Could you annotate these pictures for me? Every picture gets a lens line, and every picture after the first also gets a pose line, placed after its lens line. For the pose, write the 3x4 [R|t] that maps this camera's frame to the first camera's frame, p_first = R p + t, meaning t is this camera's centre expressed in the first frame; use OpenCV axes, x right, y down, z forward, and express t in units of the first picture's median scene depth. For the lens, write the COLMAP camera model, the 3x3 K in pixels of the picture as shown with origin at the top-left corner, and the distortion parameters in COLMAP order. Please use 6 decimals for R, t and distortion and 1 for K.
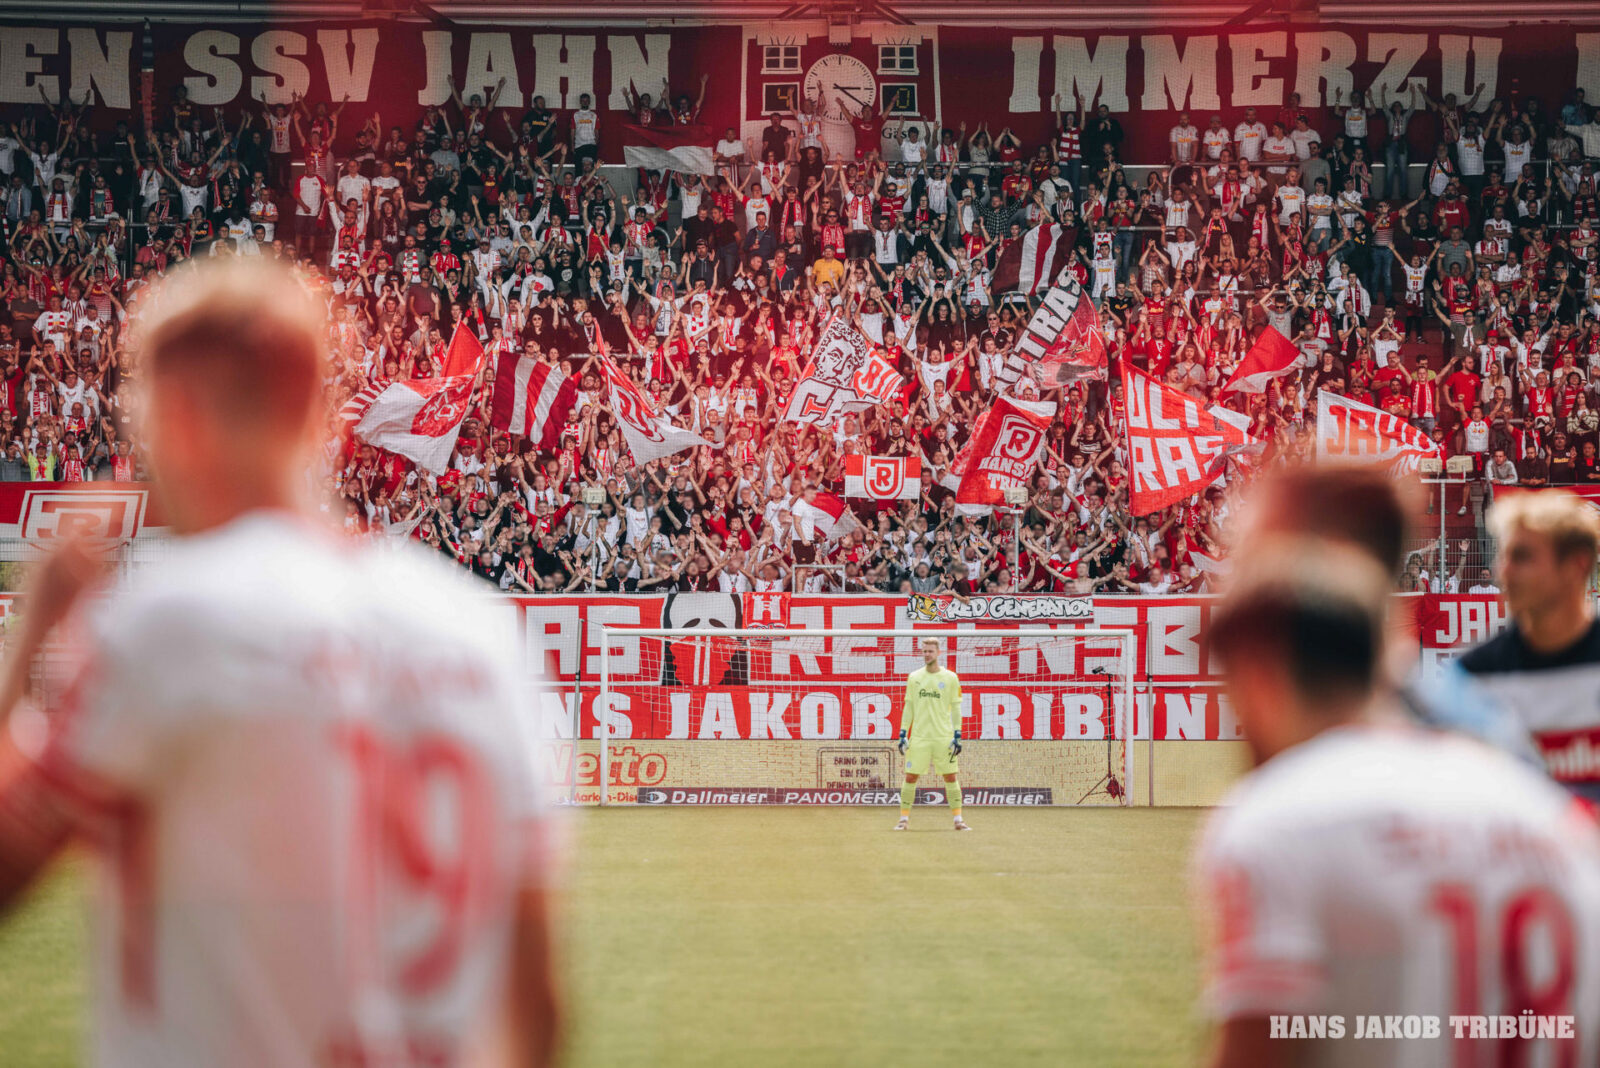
lens RADIAL K [[8345.7, 0, 774.1], [0, 8345.7, 536.4], [0, 0, 1]] dist [0.587515, 56.842970]
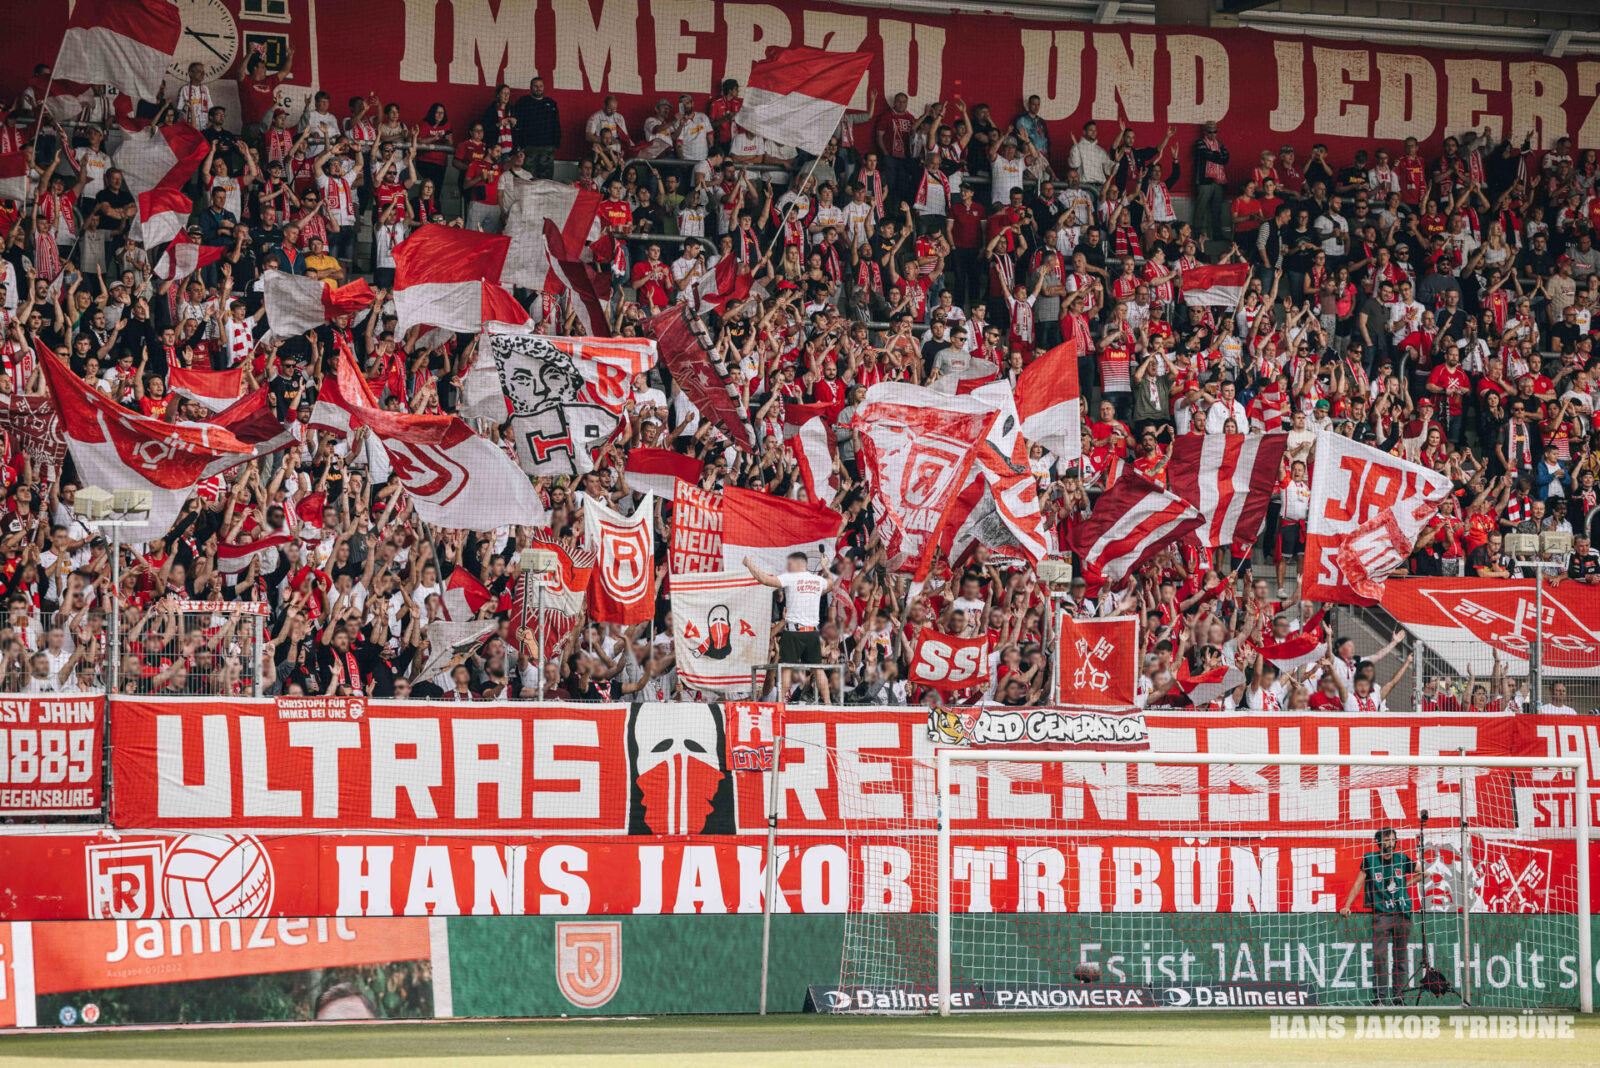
lens RADIAL K [[6990.1, 0, 800.0], [0, 6990.1, 534.0], [0, 0, 1]] dist [0.420213, 21.099561]
pose [[0.862352, 0.022646, 0.505803, -0.295570], [-0.009398, 0.999543, -0.028730, 0.009409], [-0.506222, 0.020022, 0.862171, 0.490771]]
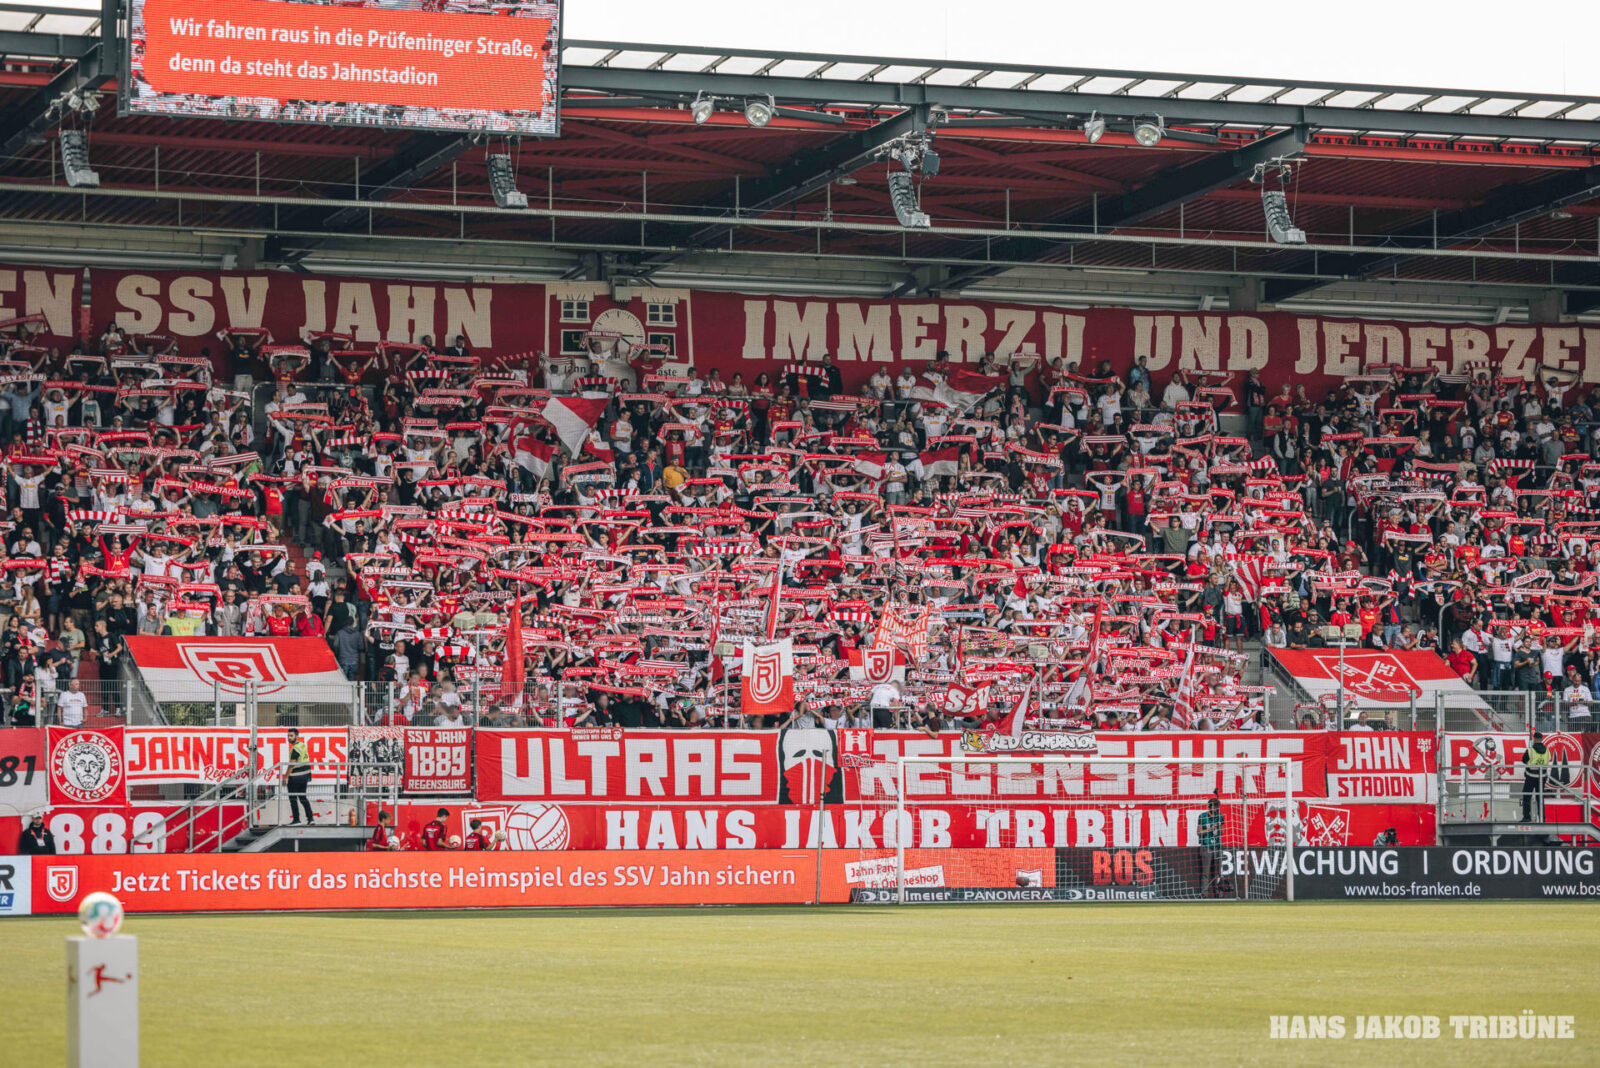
lens RADIAL K [[5235.9, 0, 805.1], [0, 5235.9, 481.6], [0, 0, 1]] dist [0.119558, 2.467479]
pose [[0.927283, 0.020265, 0.373812, -0.298168], [-0.003601, 0.998970, -0.045223, 0.005280], [-0.374344, 0.040589, 0.926401, 0.283793]]
